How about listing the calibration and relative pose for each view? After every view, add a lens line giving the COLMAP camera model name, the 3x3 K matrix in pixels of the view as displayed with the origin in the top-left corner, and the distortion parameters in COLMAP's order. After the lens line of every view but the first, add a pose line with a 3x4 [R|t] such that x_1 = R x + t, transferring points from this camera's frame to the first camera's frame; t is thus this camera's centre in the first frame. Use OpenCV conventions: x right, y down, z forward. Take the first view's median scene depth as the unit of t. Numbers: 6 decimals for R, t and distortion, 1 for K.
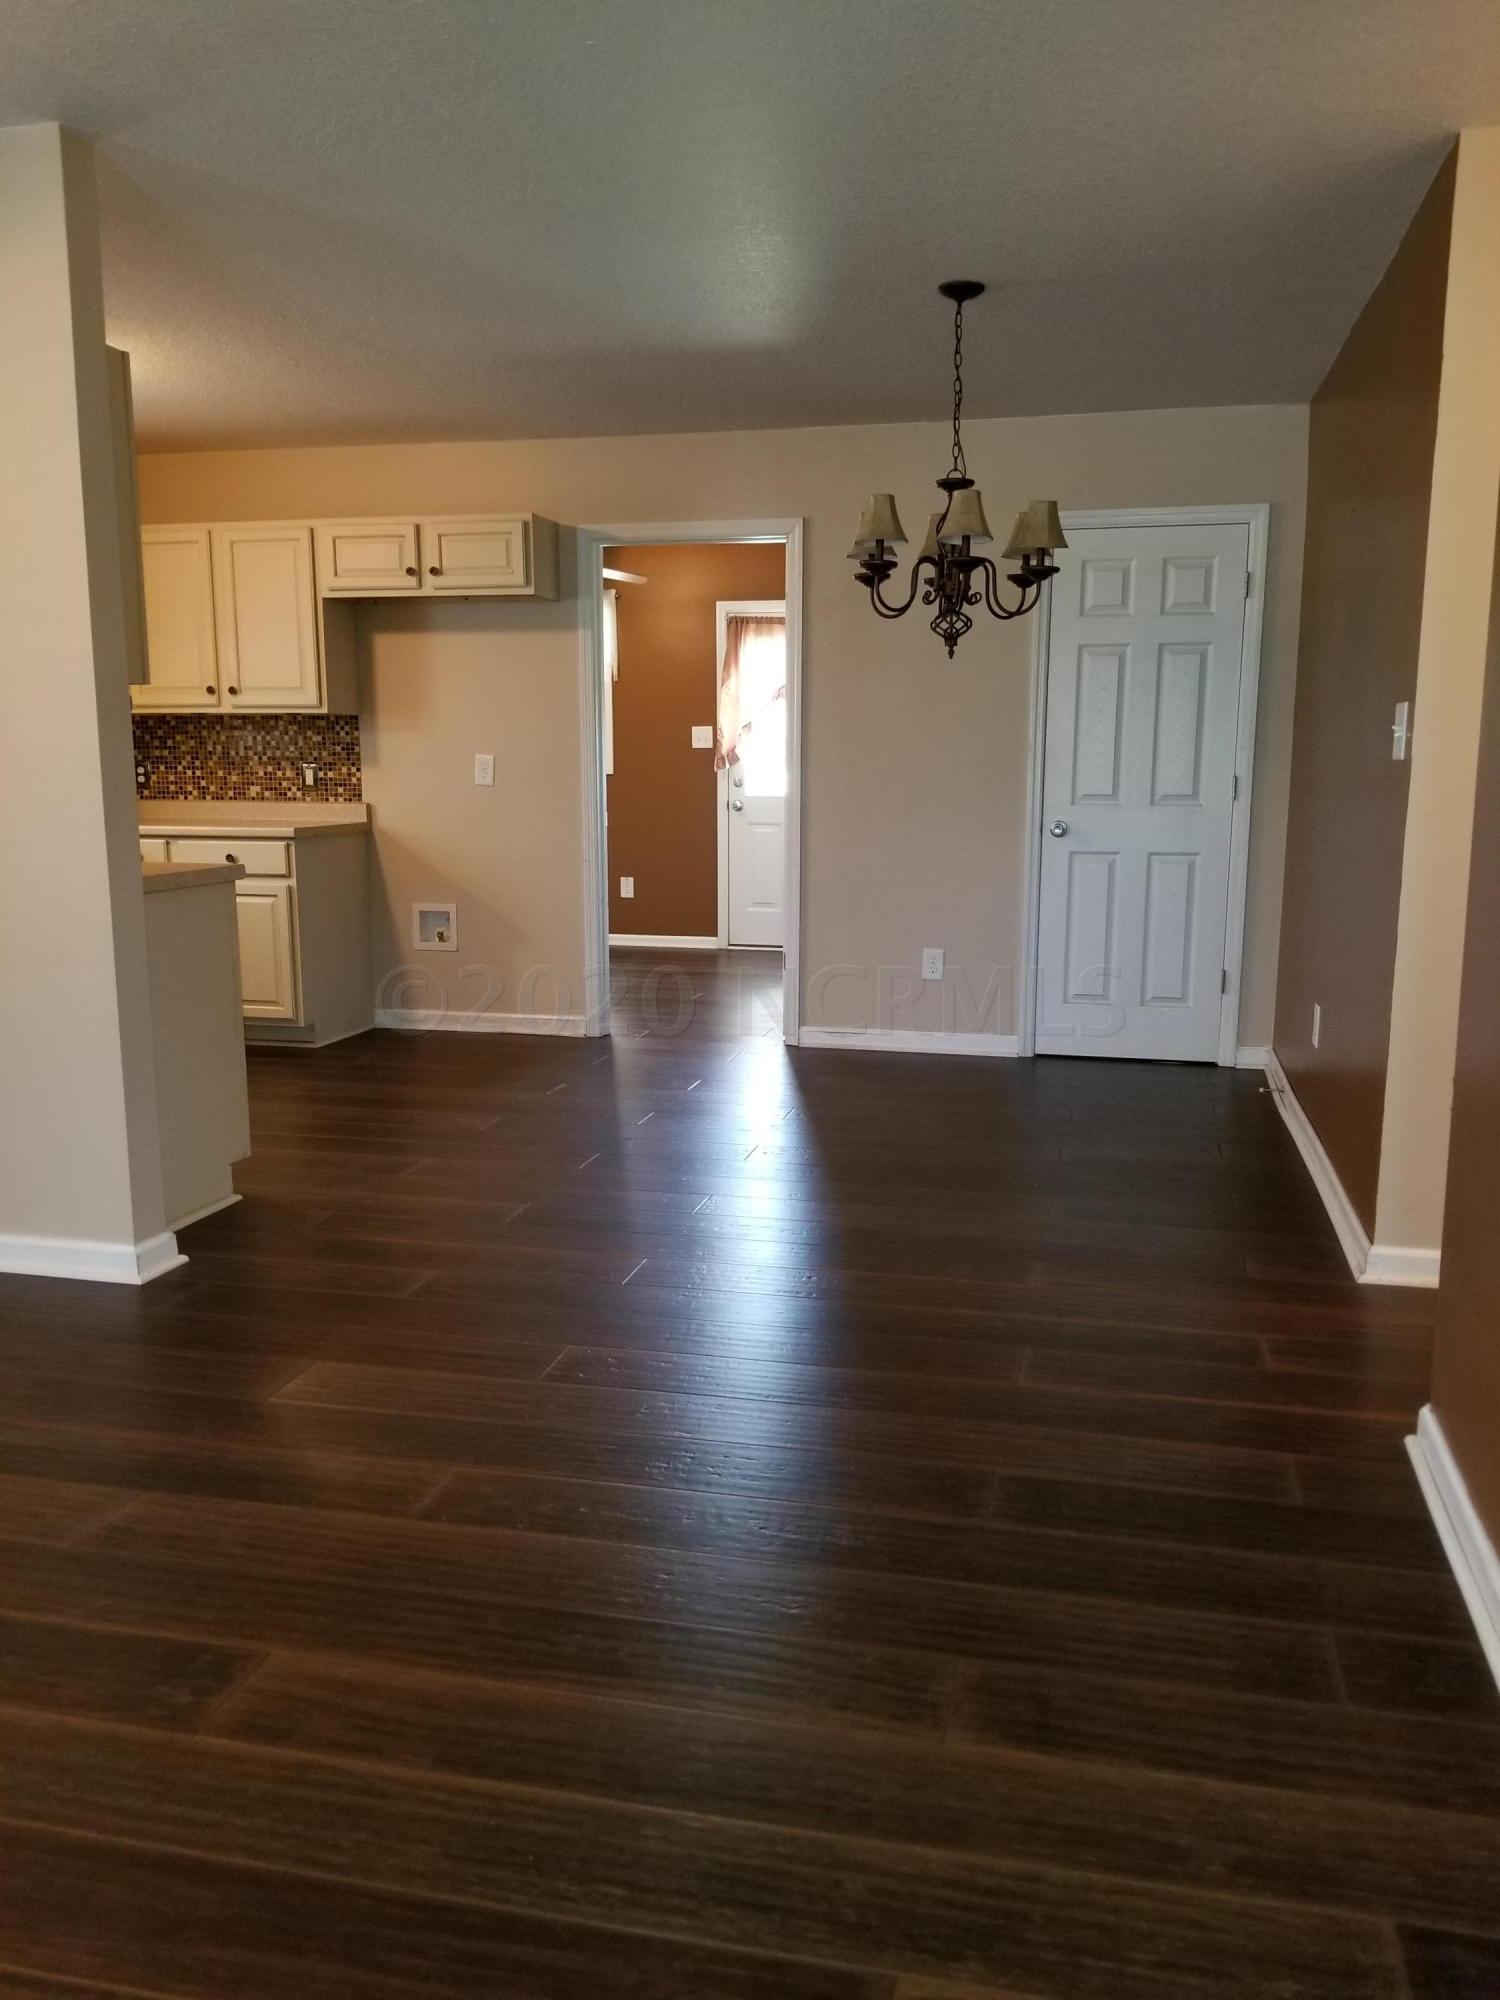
lens RADIAL K [[1554.9, 0, 767.5], [0, 1554.9, 1018.3], [0, 0, 1]] dist [0.056326, -0.096678]
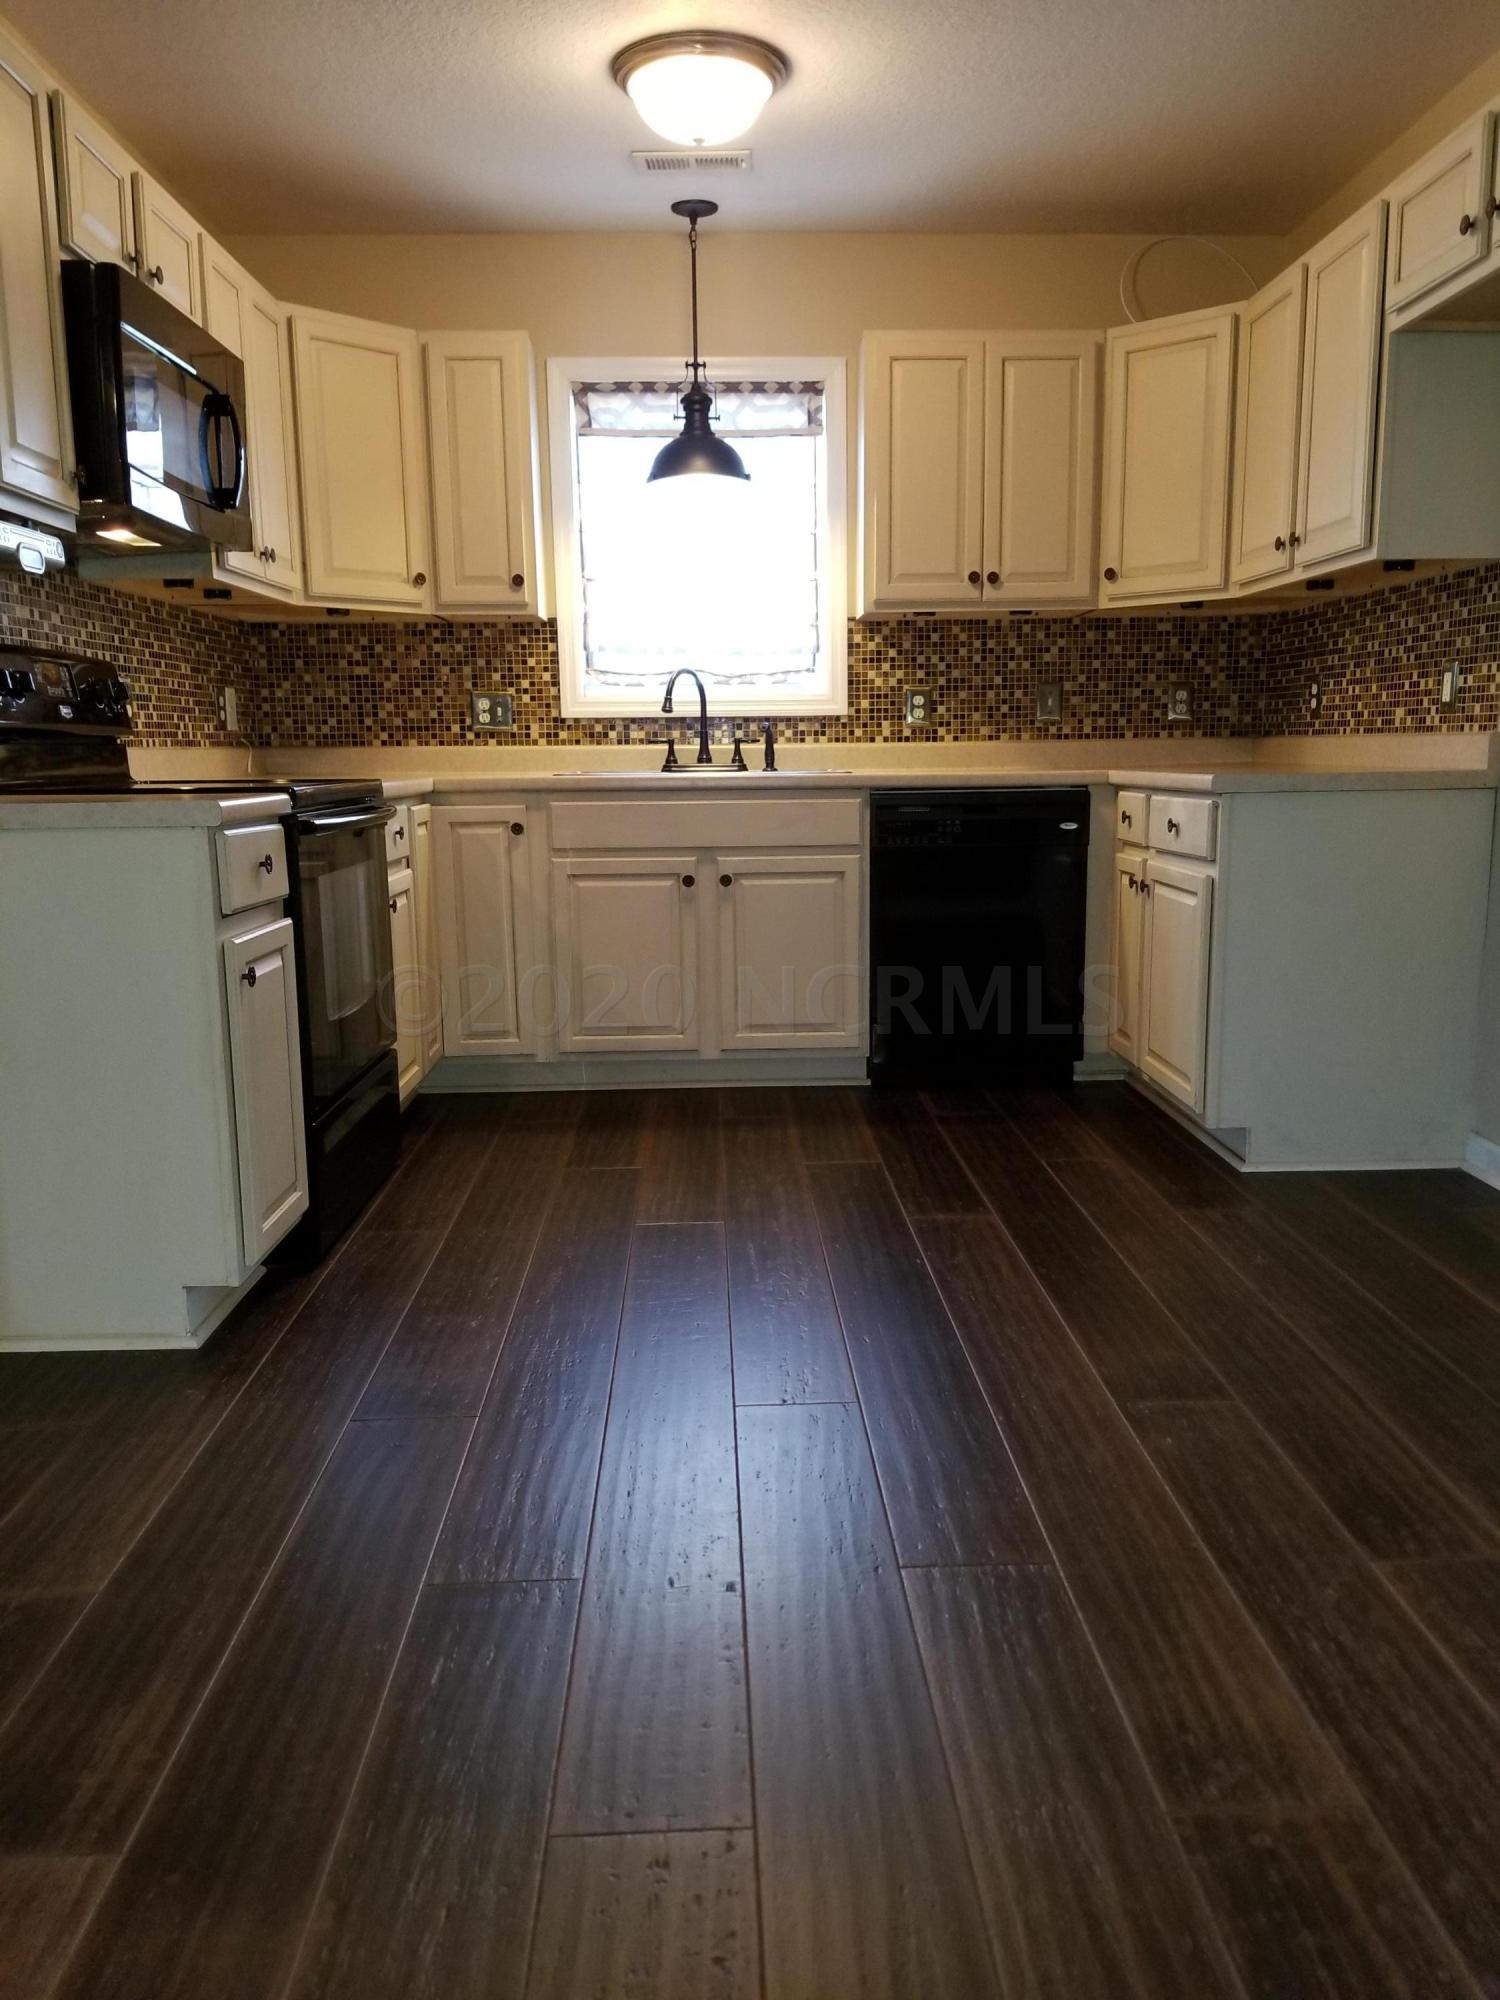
lens RADIAL K [[1554.9, 0, 785.3], [0, 1554.9, 1025.7], [0, 0, 1]] dist [0.056326, -0.096678]
pose [[0.258246, 0.165139, -0.951860, 0.185102], [-0.149421, 0.980253, 0.129526, -0.075625], [0.954454, 0.108779, 0.277821, 0.644939]]
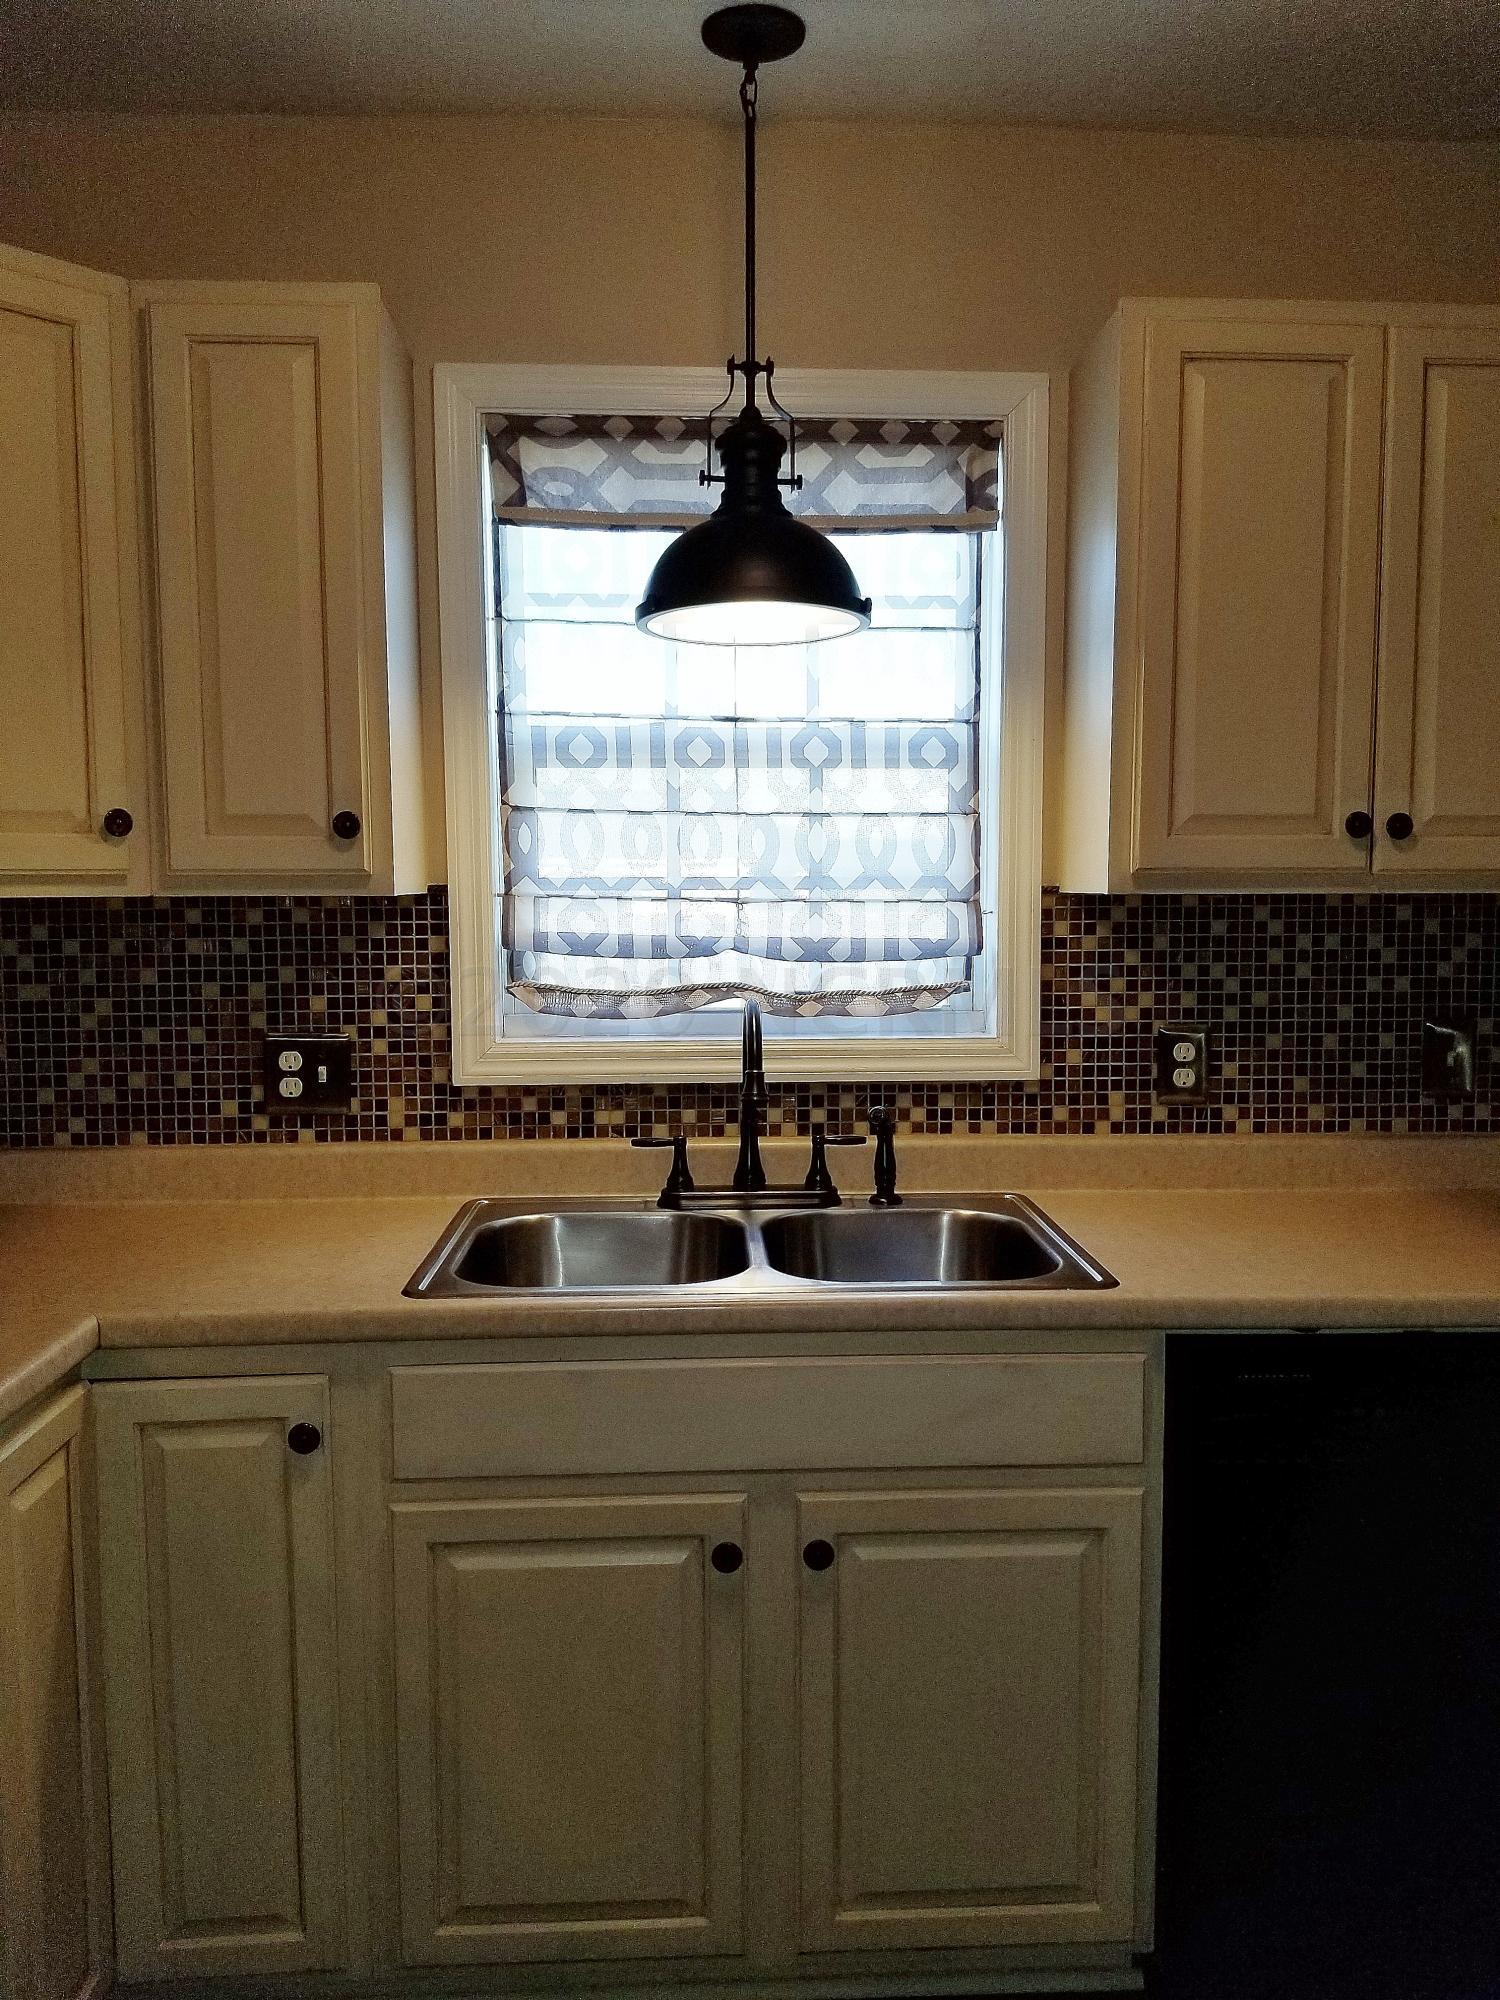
lens RADIAL K [[1554.9, 0, 780.7], [0, 1554.9, 1009.2], [0, 0, 1]] dist [0.056326, -0.096678]
pose [[0.272931, 0.071986, -0.959337, -0.197014], [-0.156653, 0.987213, 0.029510, -0.144869], [0.949194, 0.142228, 0.280718, 0.700091]]
